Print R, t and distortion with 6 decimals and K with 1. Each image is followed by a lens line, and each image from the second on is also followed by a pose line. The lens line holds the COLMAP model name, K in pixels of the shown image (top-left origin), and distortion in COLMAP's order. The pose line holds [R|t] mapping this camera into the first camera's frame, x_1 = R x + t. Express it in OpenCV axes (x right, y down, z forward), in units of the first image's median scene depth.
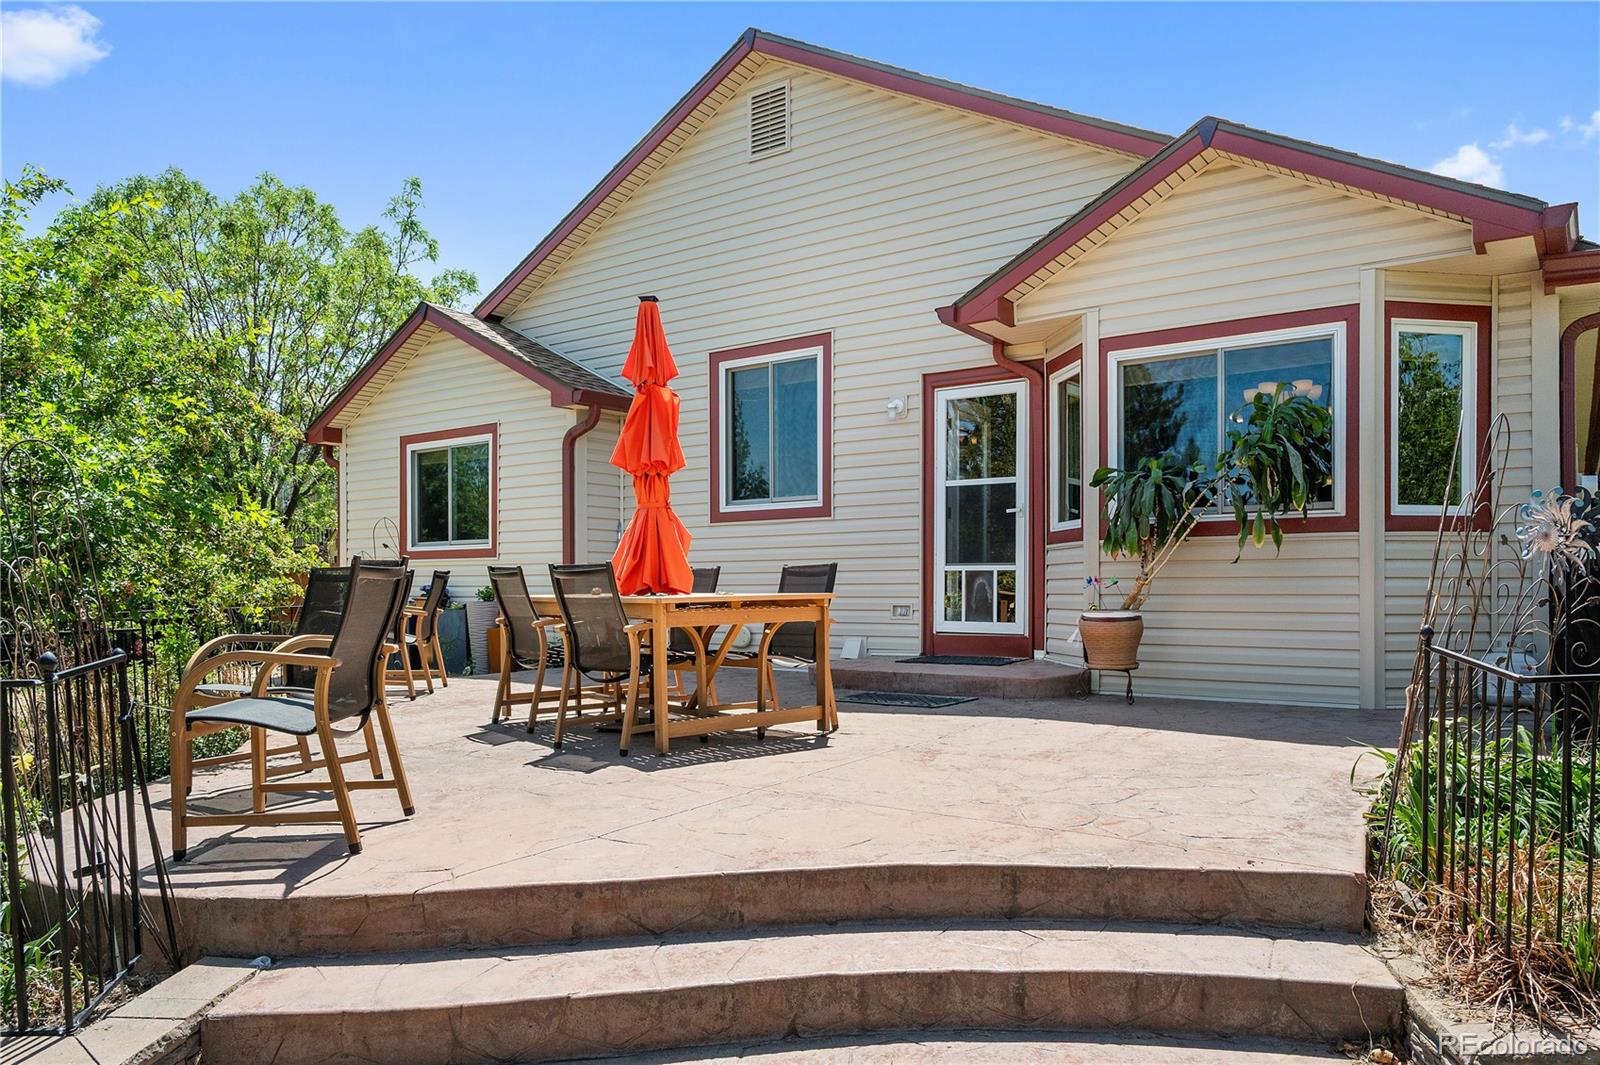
lens RADIAL K [[1081.4, 0, 803.9], [0, 1081.4, 600.3], [0, 0, 1]] dist [-0.003001, -0.003621]
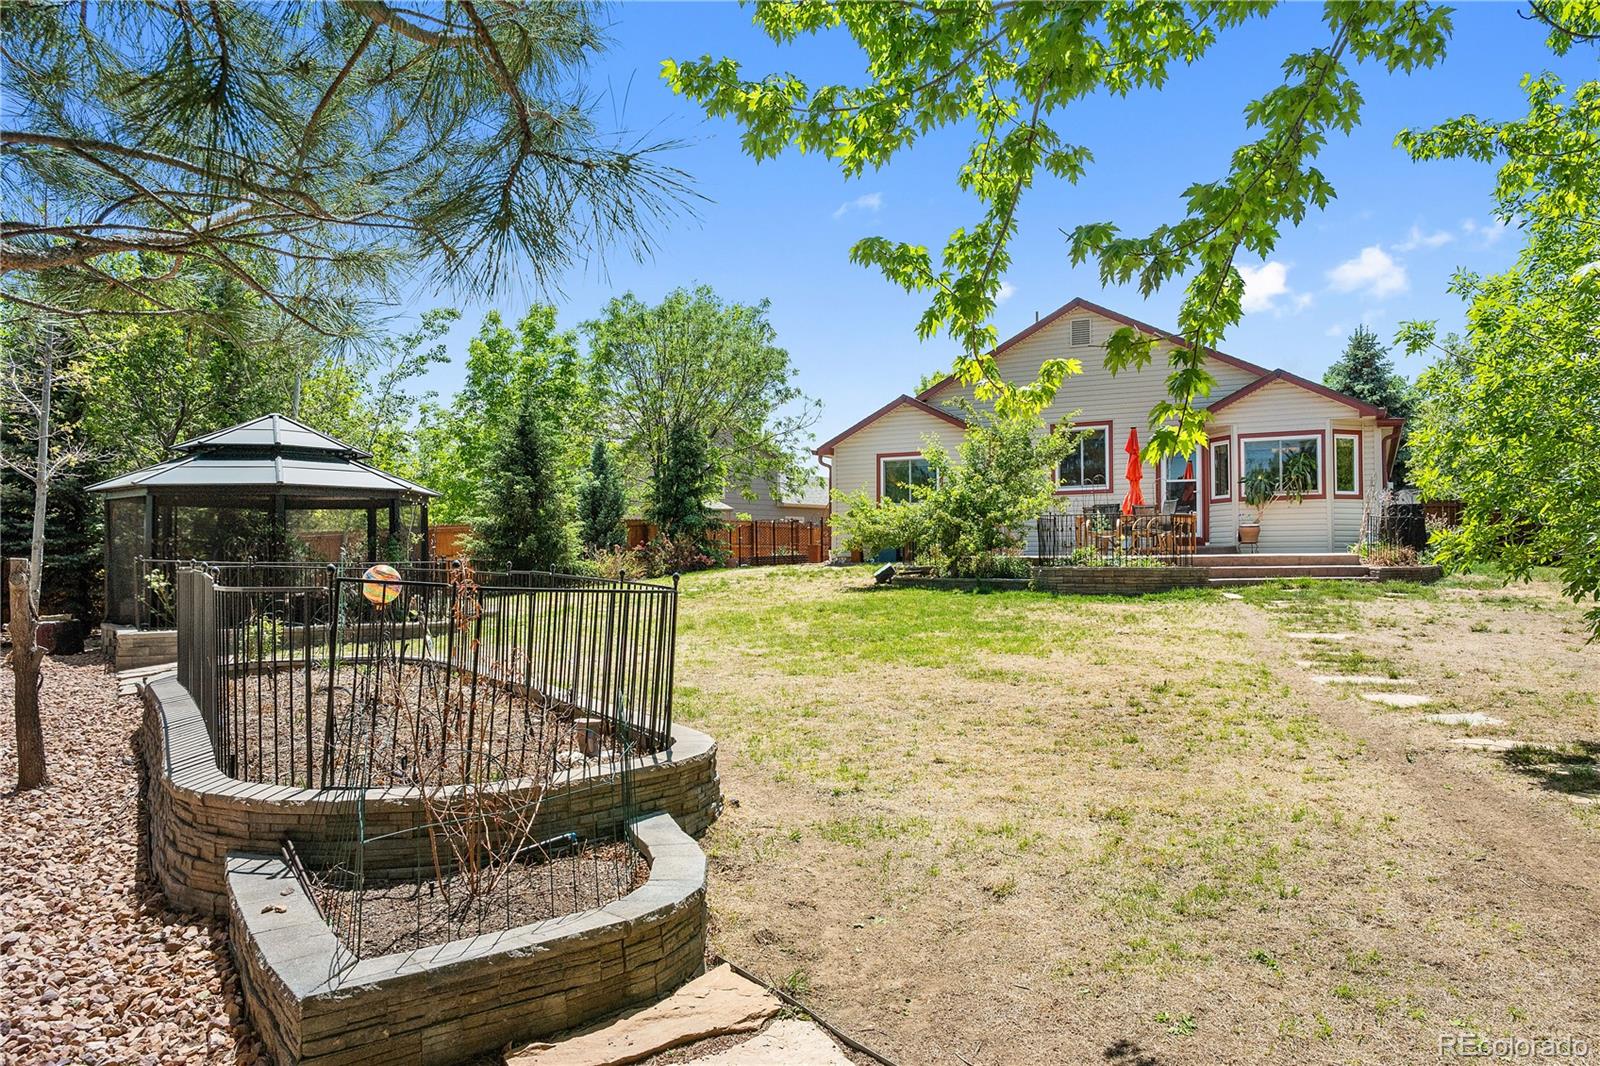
lens RADIAL K [[1070.4, 0, 800.0], [0, 1070.4, 533.0], [0, 0, 1]] dist [-0.006029, -0.000439]
pose [[0.991845, 0.005884, 0.127314, -1.079629], [-0.000424, 0.999081, -0.042871, 0.130524], [-0.127449, 0.042467, 0.990936, -1.459266]]
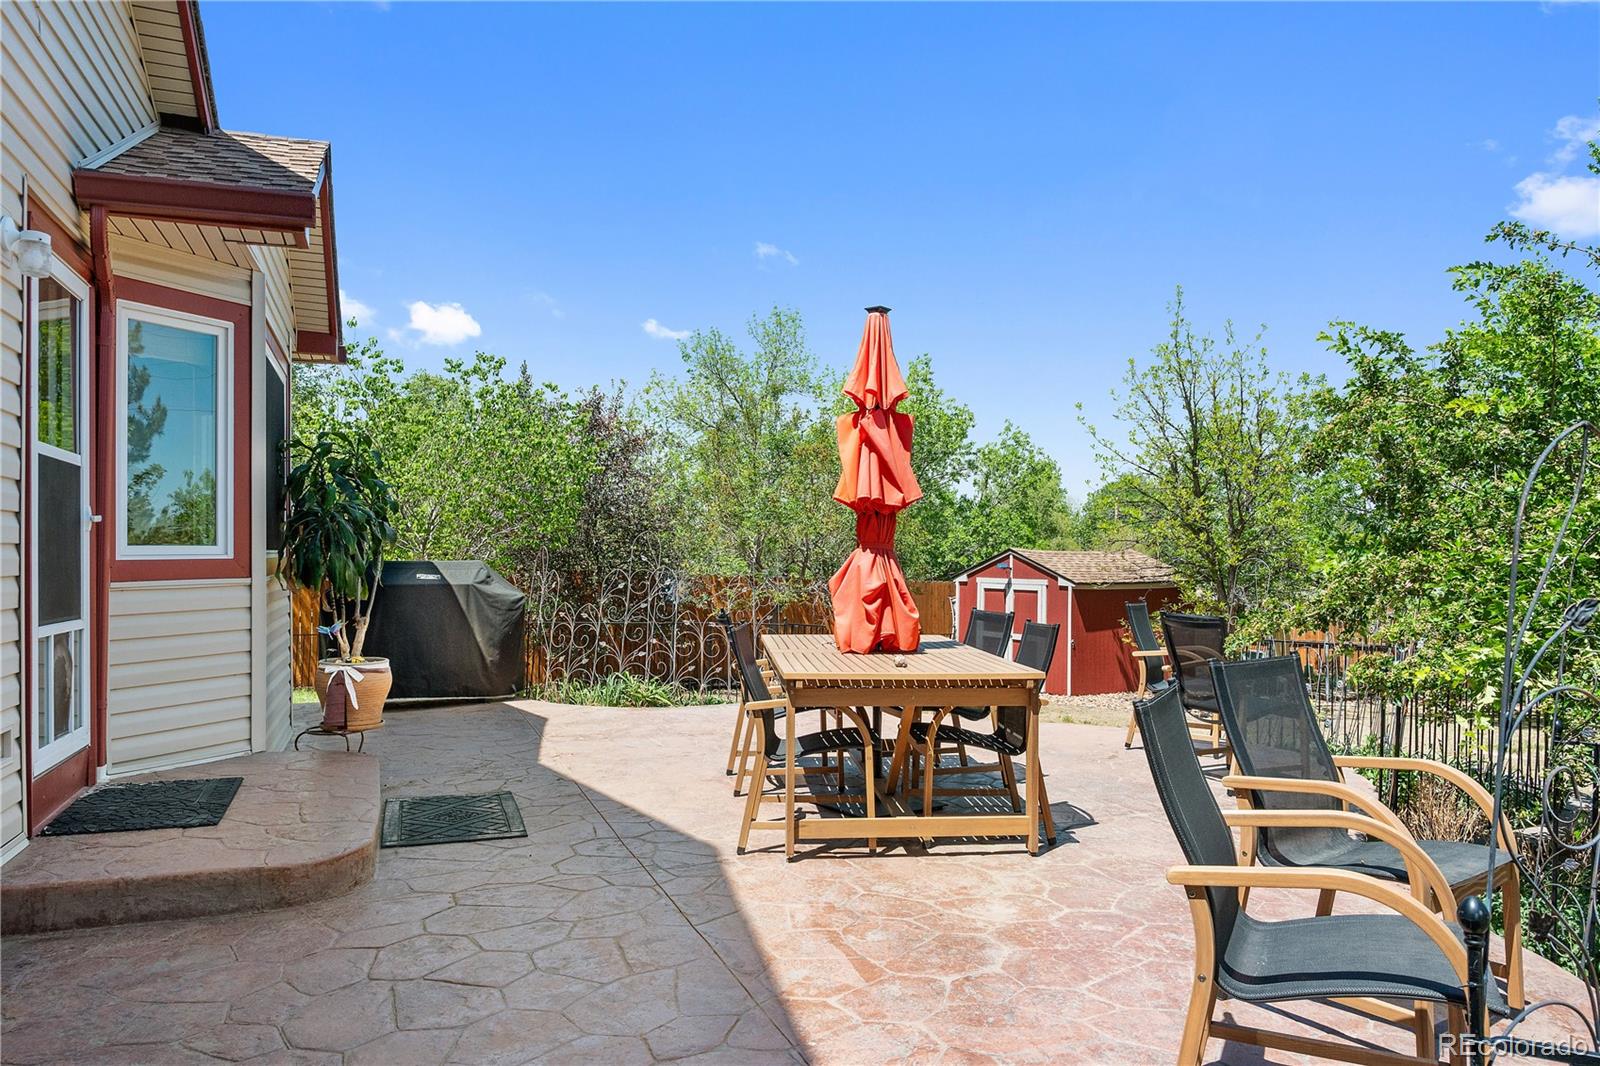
lens RADIAL K [[1070.4, 0, 800.0], [0, 1070.4, 533.0], [0, 0, 1]] dist [-0.006029, -0.000439]
pose [[-0.836472, 0.017724, 0.547723, -0.377597], [0.015761, 0.999841, -0.008285, -0.062223], [-0.547783, 0.001703, -0.836619, 1.188480]]
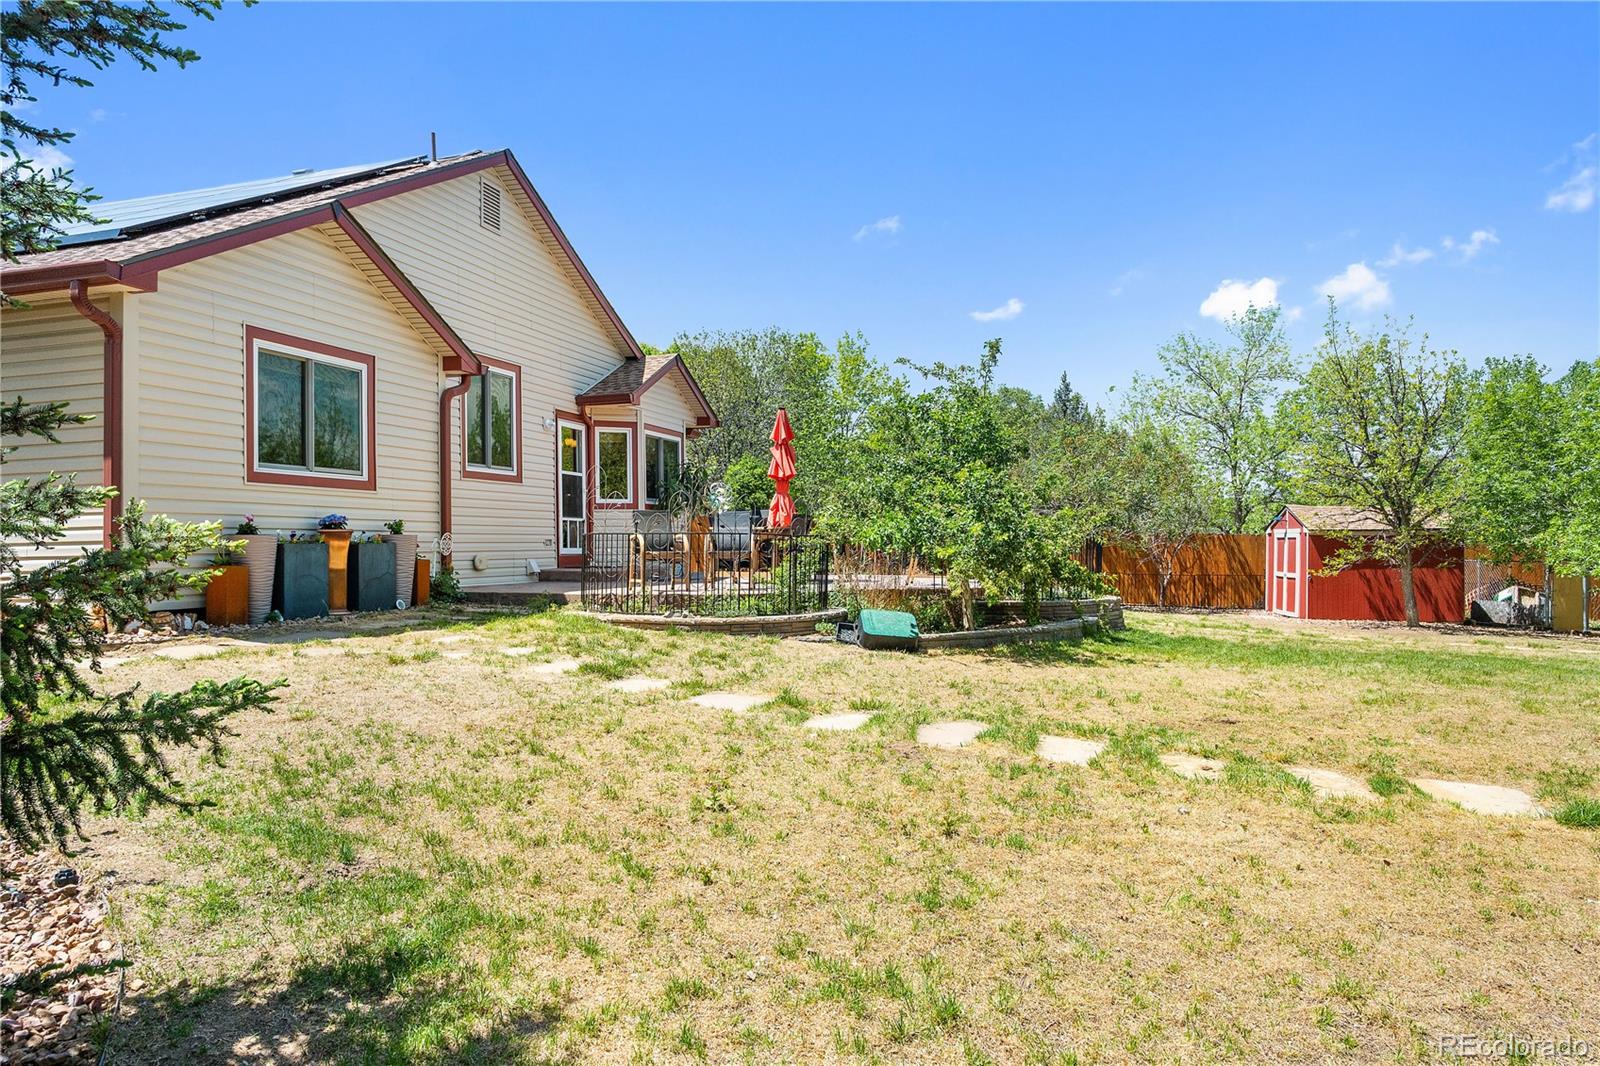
lens RADIAL K [[1070.4, 0, 800.0], [0, 1070.4, 533.0], [0, 0, 1]] dist [-0.006029, -0.000439]
pose [[-0.319677, 0.019436, 0.947327, -1.676847], [0.026189, 0.999589, -0.011671, 0.025339], [-0.947165, 0.021079, -0.320054, 1.187223]]
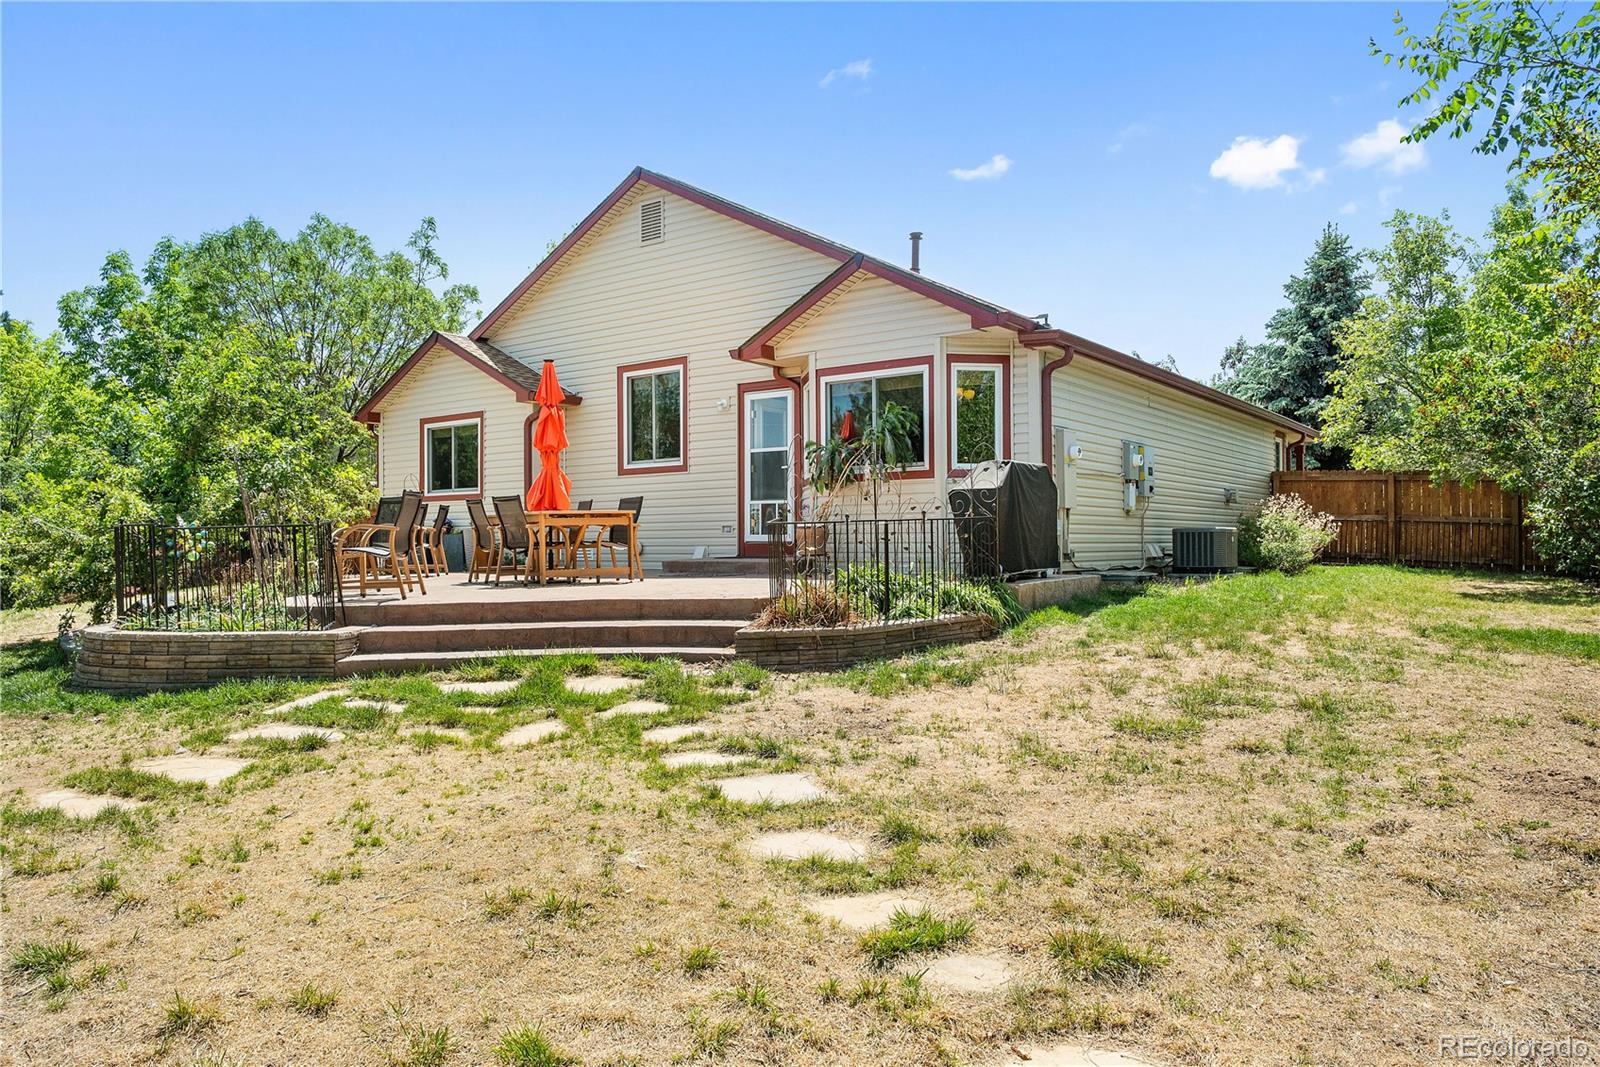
lens RADIAL K [[1070.4, 0, 800.0], [0, 1070.4, 533.5], [0, 0, 1]] dist [-0.006029, -0.000439]
pose [[0.999861, -0.006566, -0.015314, 0.227817], [0.006321, 0.999852, -0.015996, 0.043470], [0.015417, 0.015897, 0.999755, -0.613935]]
